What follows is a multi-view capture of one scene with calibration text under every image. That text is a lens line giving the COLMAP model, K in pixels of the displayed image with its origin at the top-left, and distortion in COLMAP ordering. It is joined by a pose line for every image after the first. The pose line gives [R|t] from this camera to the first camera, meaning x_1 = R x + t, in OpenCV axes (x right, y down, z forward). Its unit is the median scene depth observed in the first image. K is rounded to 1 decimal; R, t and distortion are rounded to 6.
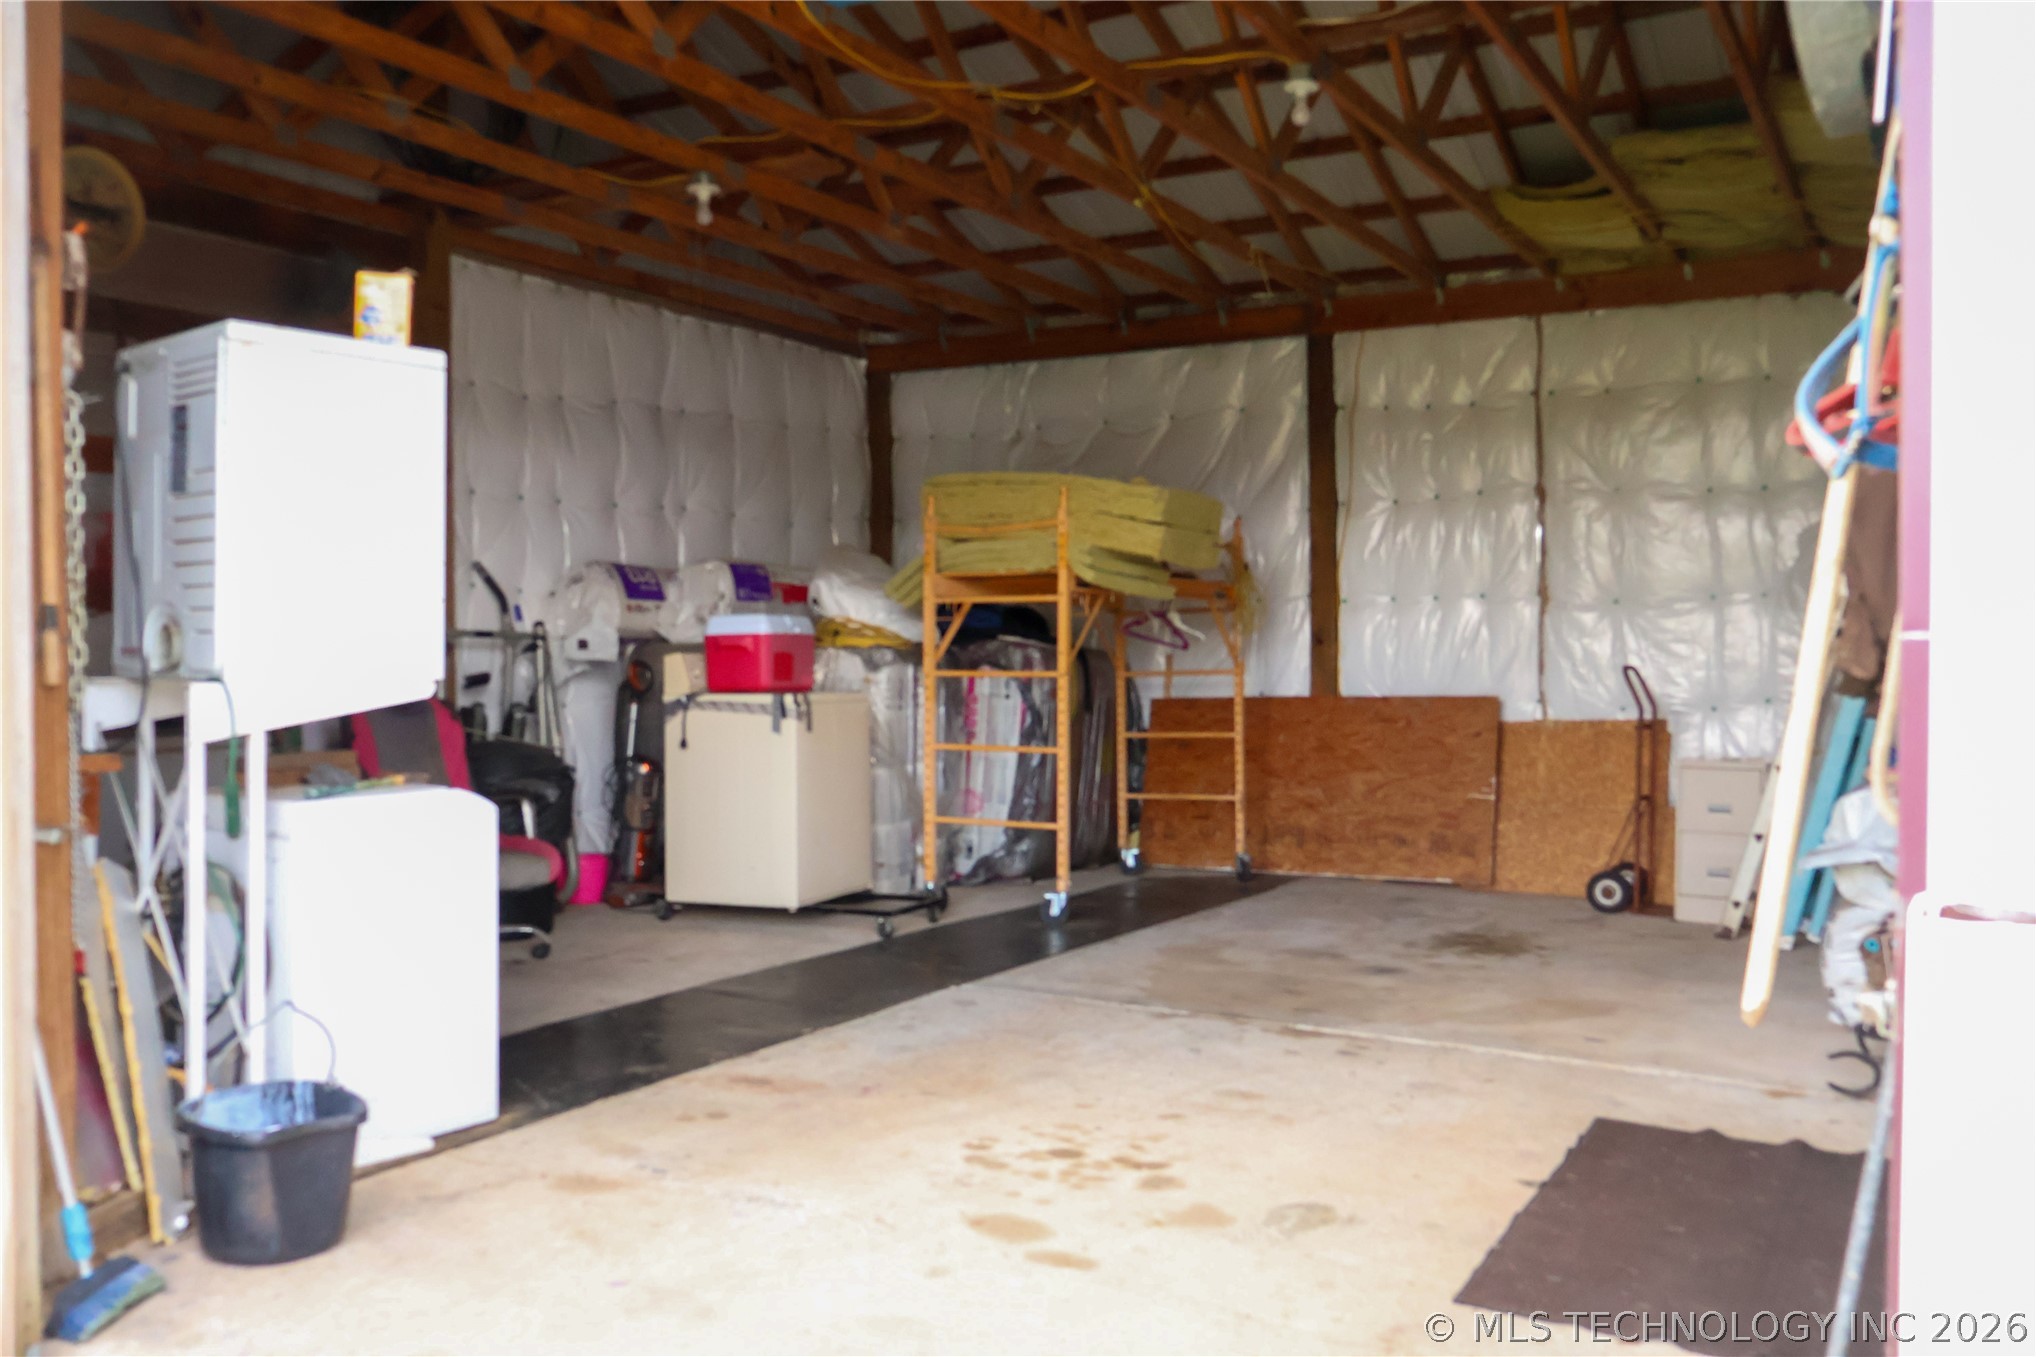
lens RADIAL K [[1702.9, 0, 1011.8], [0, 1702.9, 682.9], [0, 0, 1]] dist [-0.007573, -0.001663]
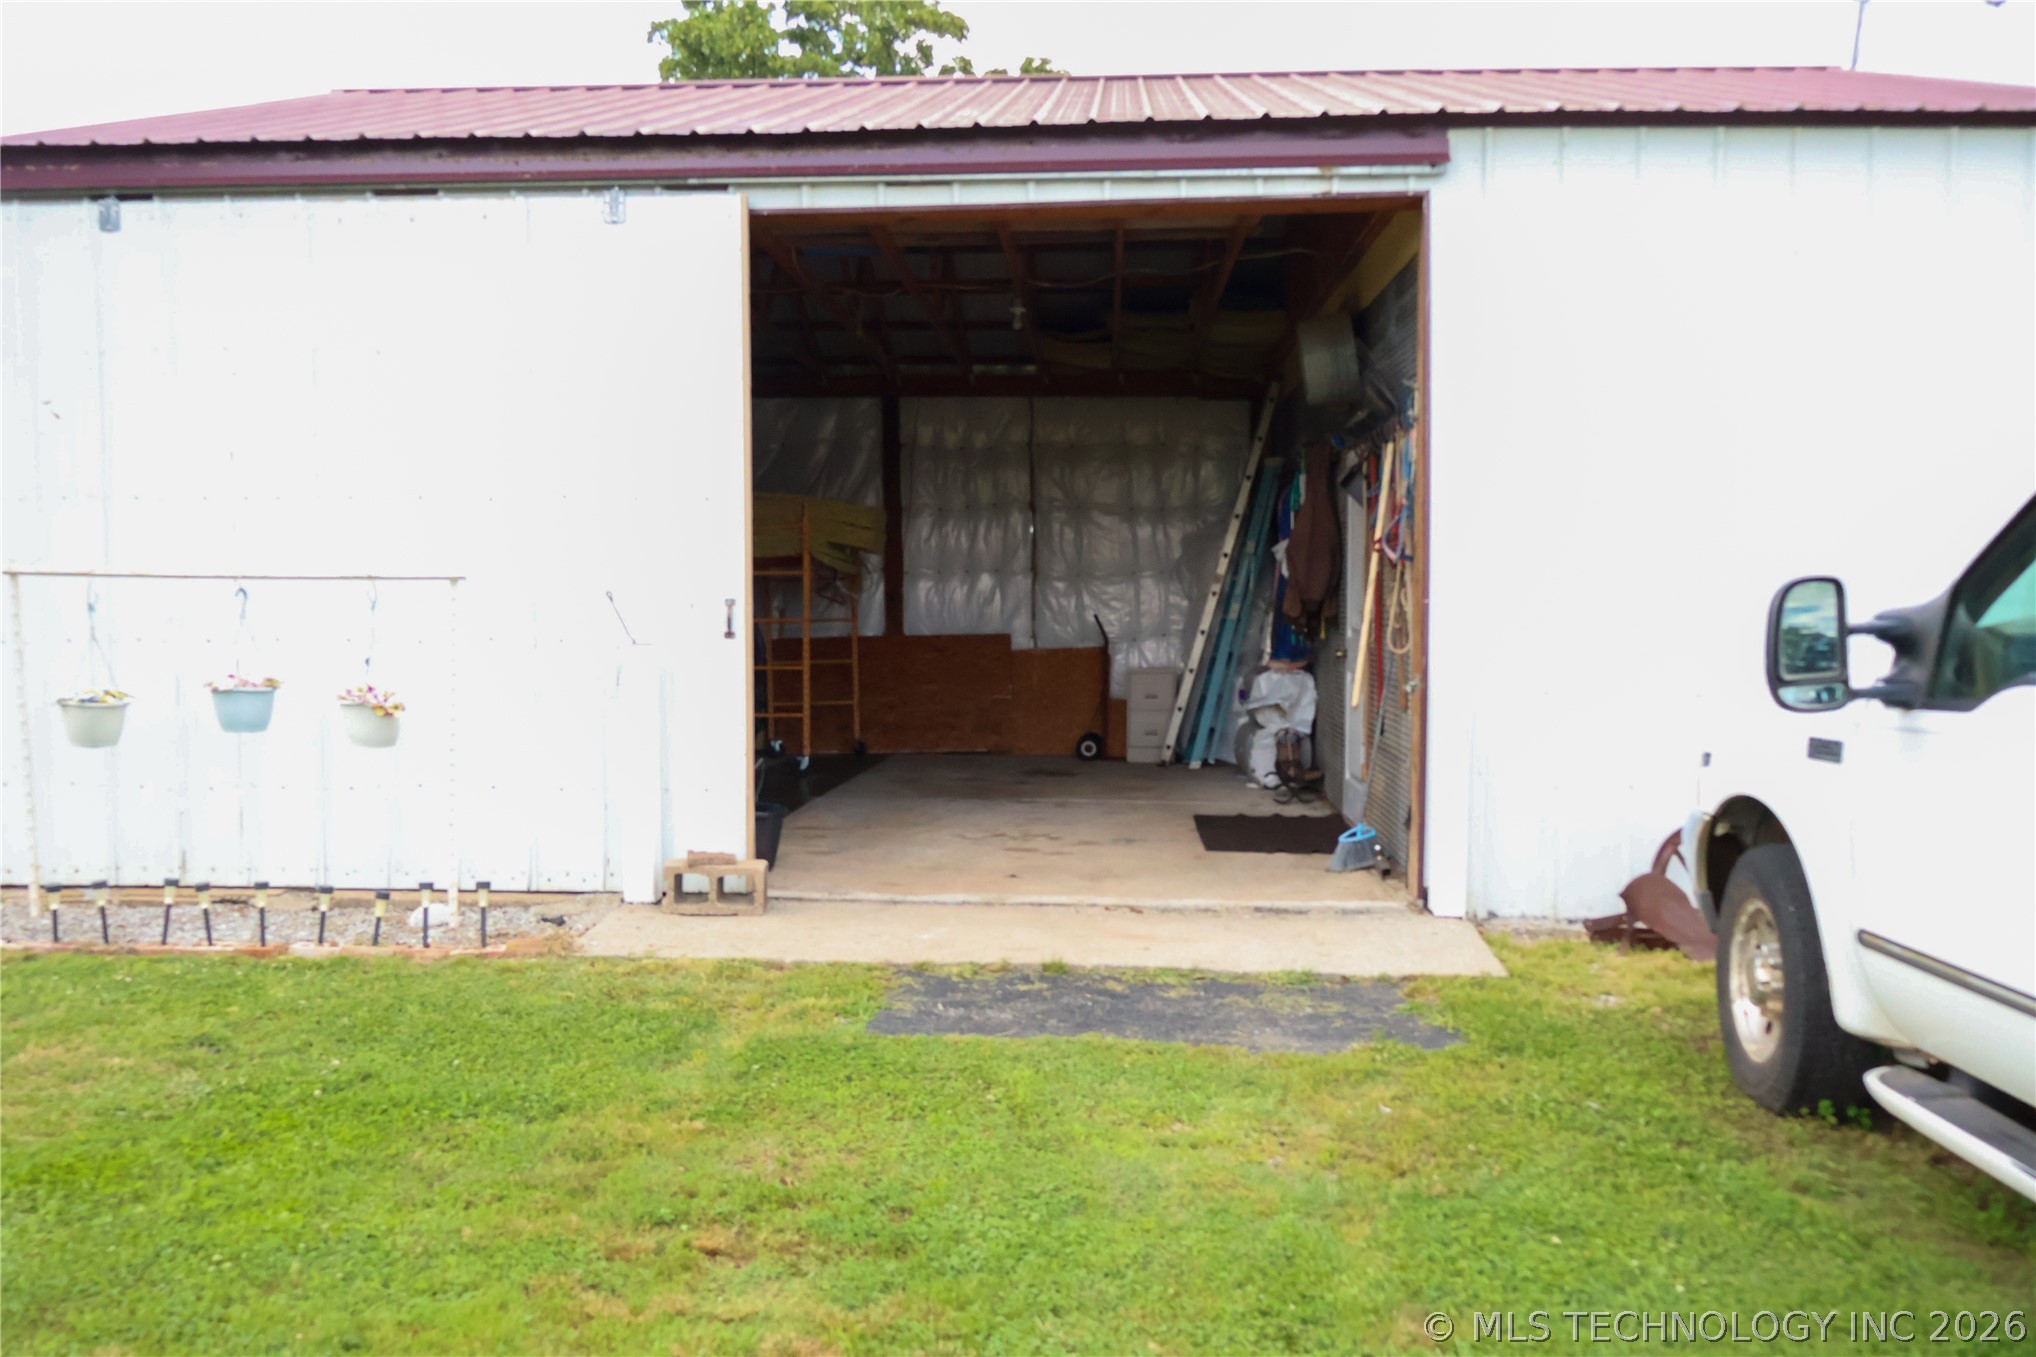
lens RADIAL K [[1702.9, 0, 1015.4], [0, 1702.9, 664.6], [0, 0, 1]] dist [-0.007573, -0.001663]
pose [[0.896458, -0.017175, 0.442796, -0.418909], [0.011156, 0.999807, 0.016193, 0.010924], [-0.442989, -0.009576, 0.896476, -0.436181]]
